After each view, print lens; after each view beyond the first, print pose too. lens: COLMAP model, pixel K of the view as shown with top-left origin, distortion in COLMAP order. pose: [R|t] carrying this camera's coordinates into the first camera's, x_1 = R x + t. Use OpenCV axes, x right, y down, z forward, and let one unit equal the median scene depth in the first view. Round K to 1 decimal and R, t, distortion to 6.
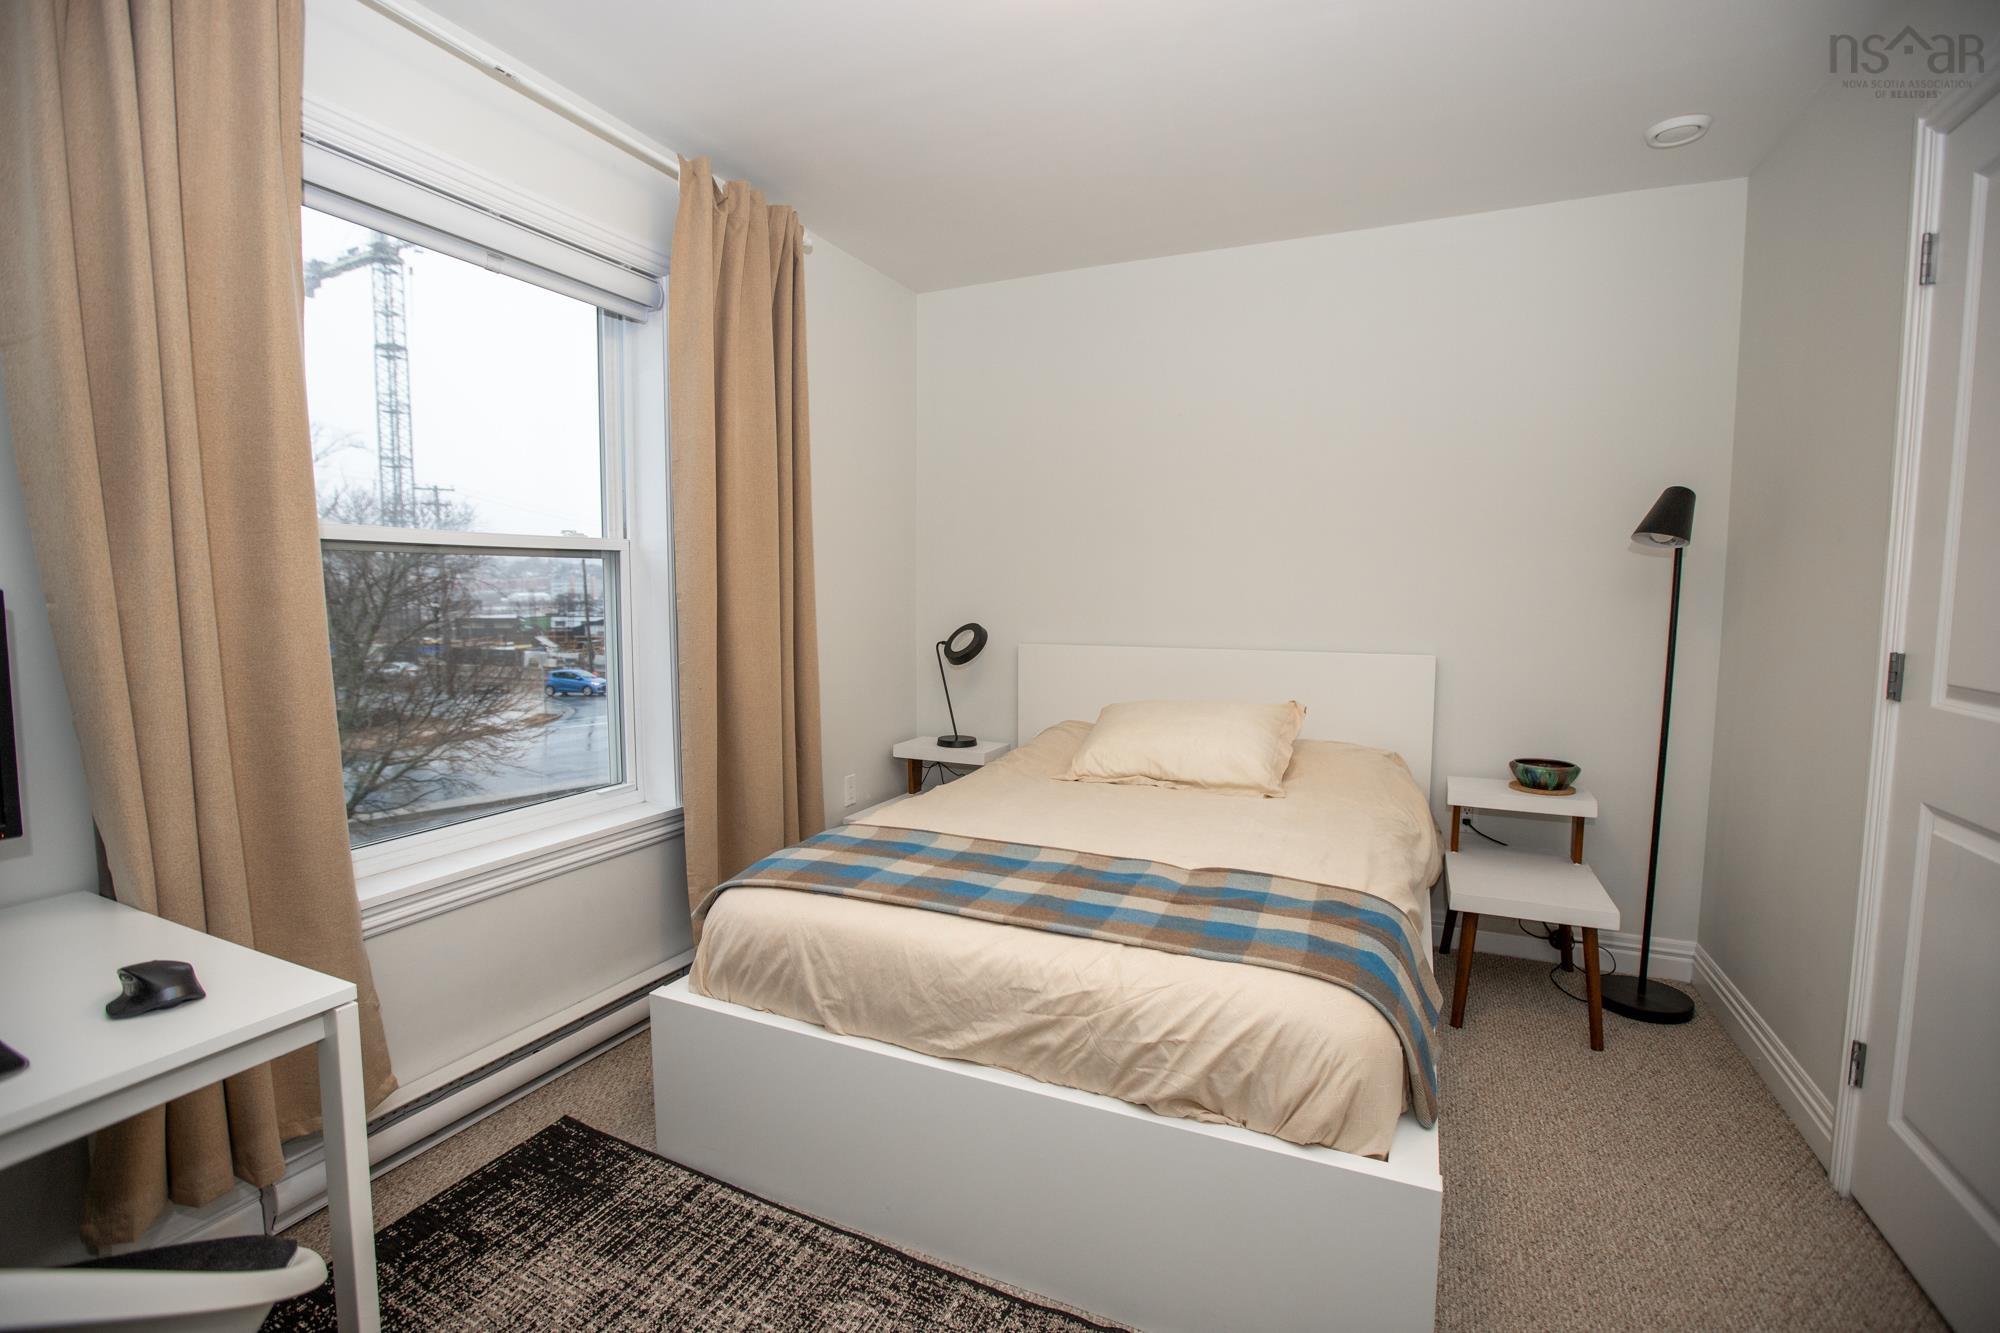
lens RADIAL K [[916.1, 0, 995.3], [0, 916.1, 673.7], [0, 0, 1]] dist [-0.037936, 0.002865]
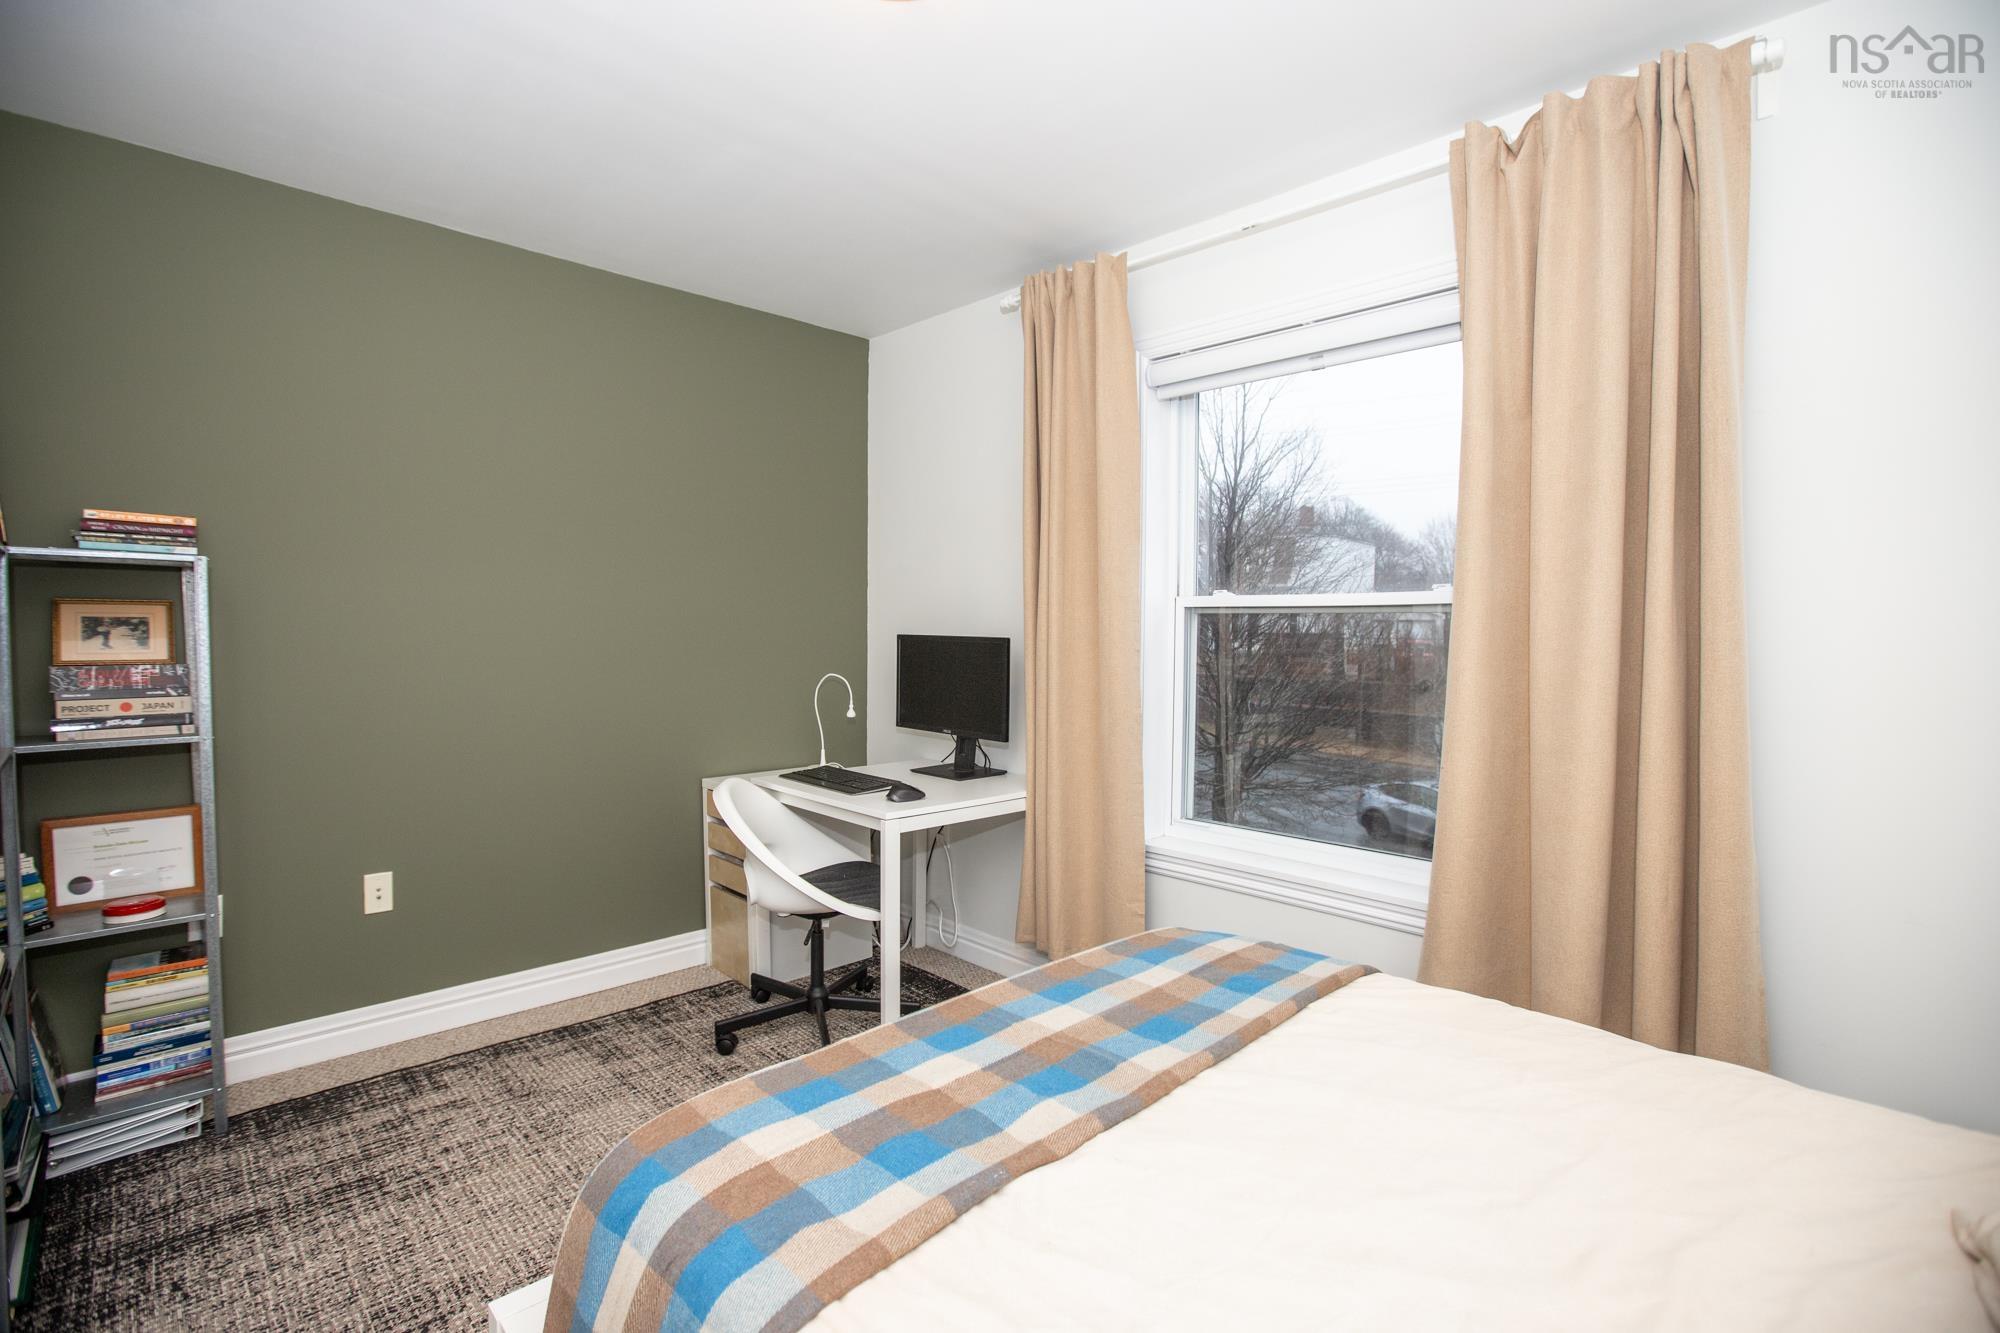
lens RADIAL K [[916.1, 0, 996.4], [0, 916.1, 667.6], [0, 0, 1]] dist [-0.037936, 0.002865]
pose [[-0.340988, 0.031905, -0.939526, 0.702754], [-0.085184, 0.994264, 0.064680, -0.107556], [0.936200, 0.102088, -0.336314, 1.056498]]
